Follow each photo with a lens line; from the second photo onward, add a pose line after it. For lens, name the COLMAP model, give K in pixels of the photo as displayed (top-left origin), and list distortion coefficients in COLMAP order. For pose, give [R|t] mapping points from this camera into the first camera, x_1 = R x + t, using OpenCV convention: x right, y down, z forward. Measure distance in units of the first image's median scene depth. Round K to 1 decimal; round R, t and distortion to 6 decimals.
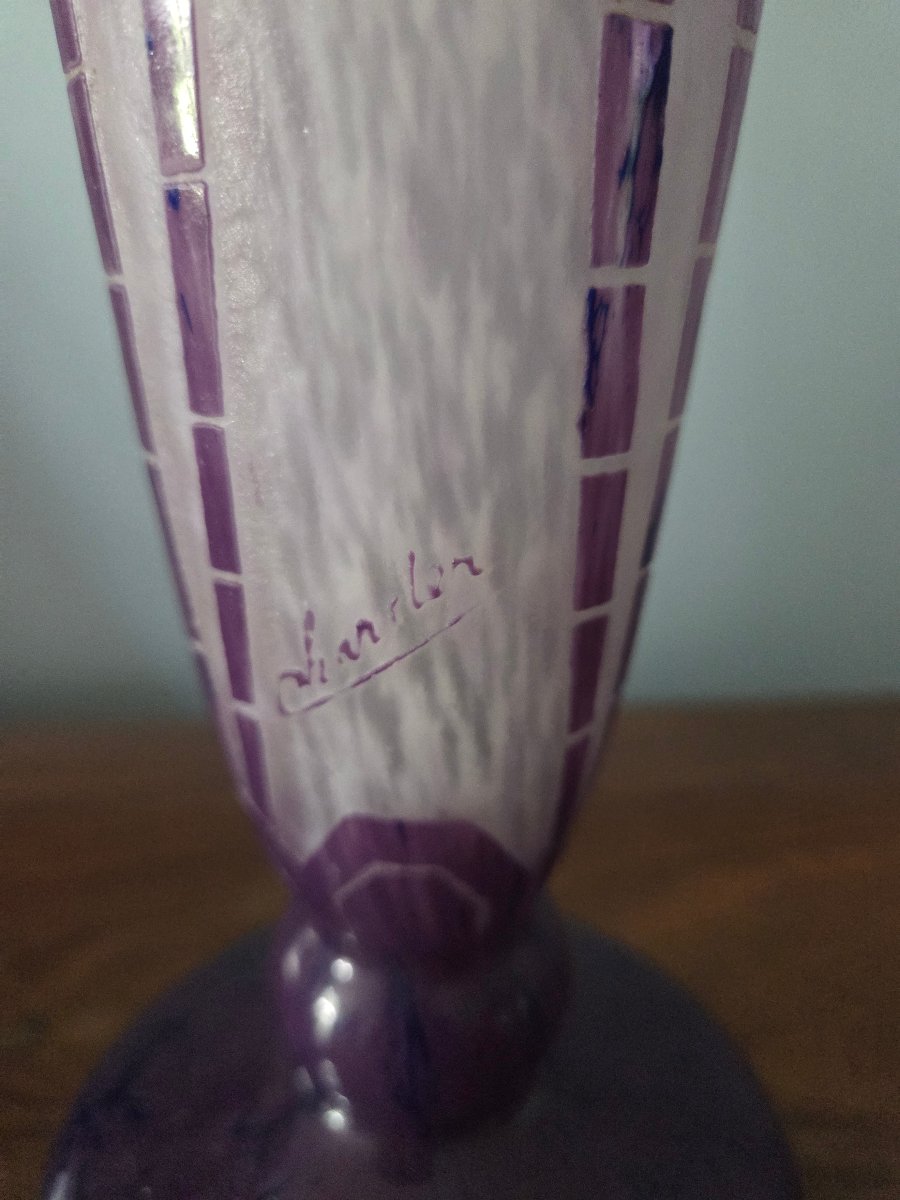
lens RADIAL K [[861.2, 0, 448.4], [0, 861.2, 583.0], [0, 0, 1]] dist [-0.047492, -0.002168]
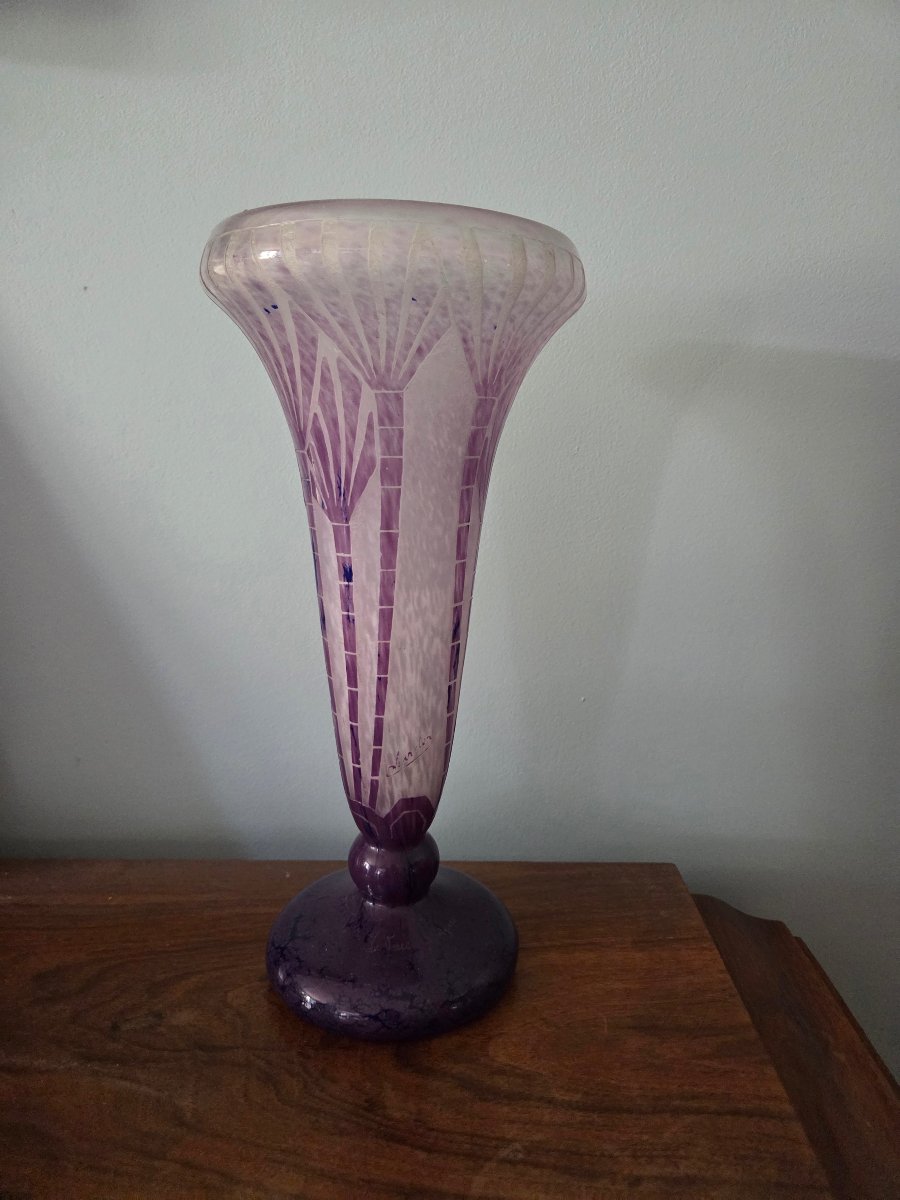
lens RADIAL K [[812.7, 0, 450.0], [0, 812.7, 600.0], [0, 0, 1]] dist [0.041133, -0.000192]
pose [[0.912715, -0.073820, 0.401873, -1.718475], [0.120857, 0.988309, -0.092943, -0.359999], [-0.390313, 0.133400, 0.910966, -3.494908]]
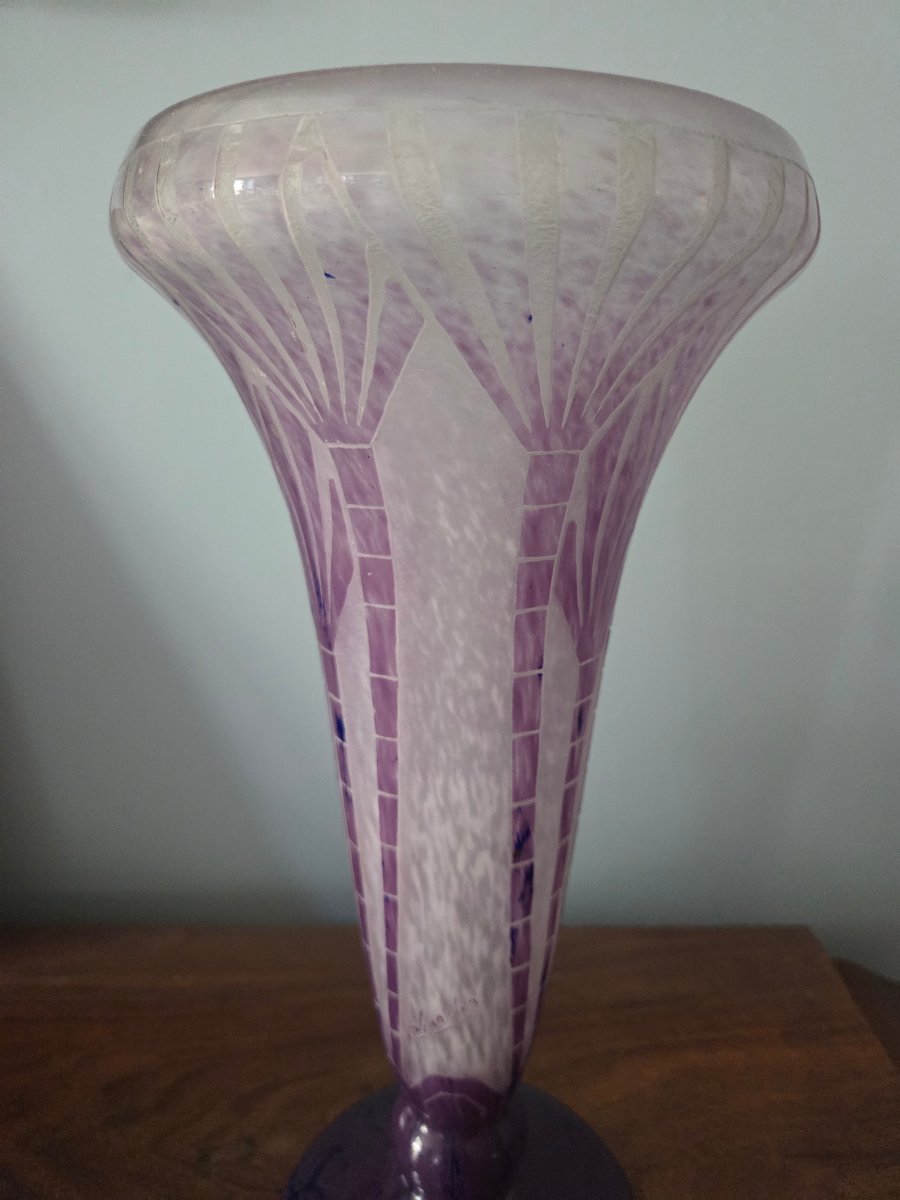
lens RADIAL K [[817.3, 0, 468.9], [0, 817.3, 595.0], [0, 0, 1]] dist [0.000141, -0.002545]
pose [[0.998305, 0.019104, -0.054977, 0.134926], [-0.024045, 0.995590, -0.090678, -1.186277], [0.053002, 0.091846, 0.994362, -1.997170]]
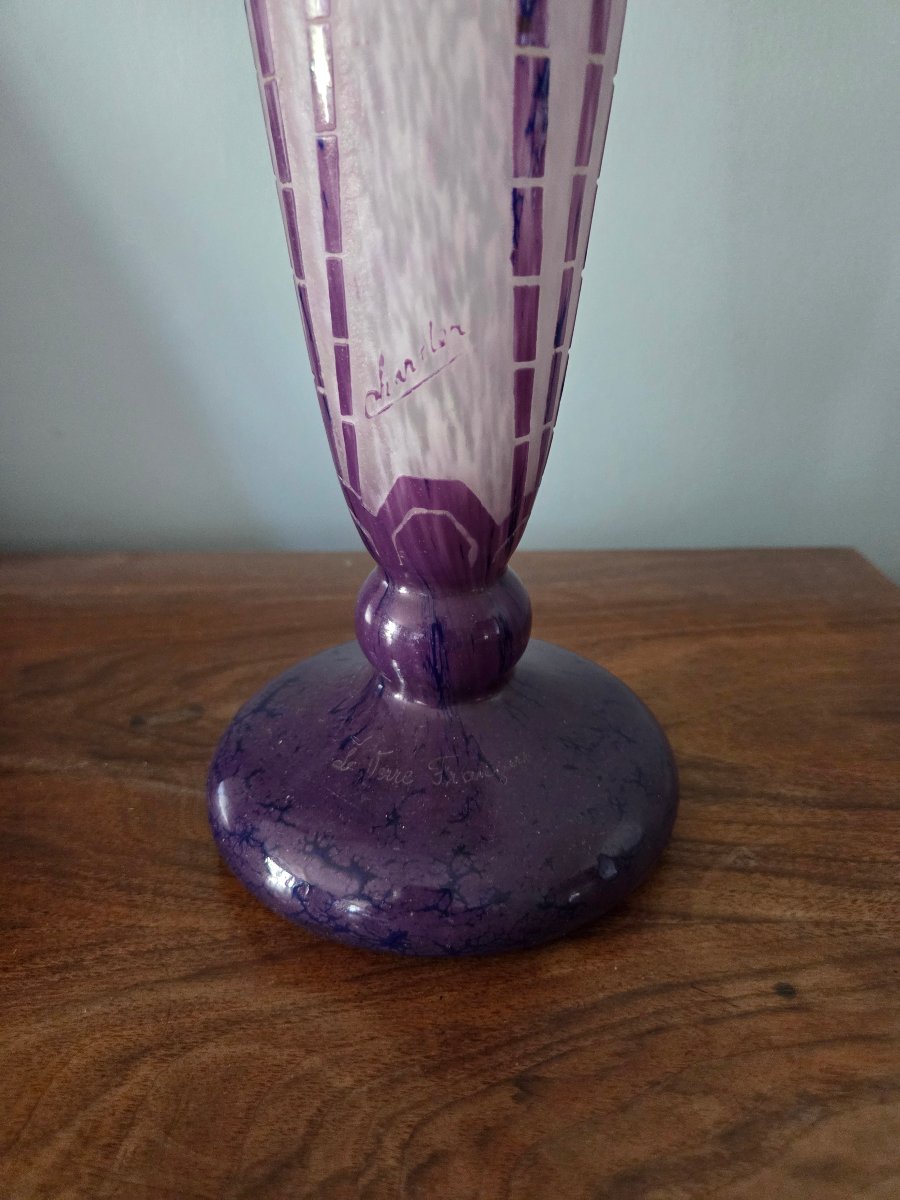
lens RADIAL K [[817.3, 0, 468.9], [0, 817.3, 595.0], [0, 0, 1]] dist [0.000141, -0.002545]
pose [[0.998724, 0.021680, -0.045619, 0.152654], [-0.017905, 0.996504, 0.081601, 0.456274], [0.047228, -0.080680, 0.995620, -1.014535]]
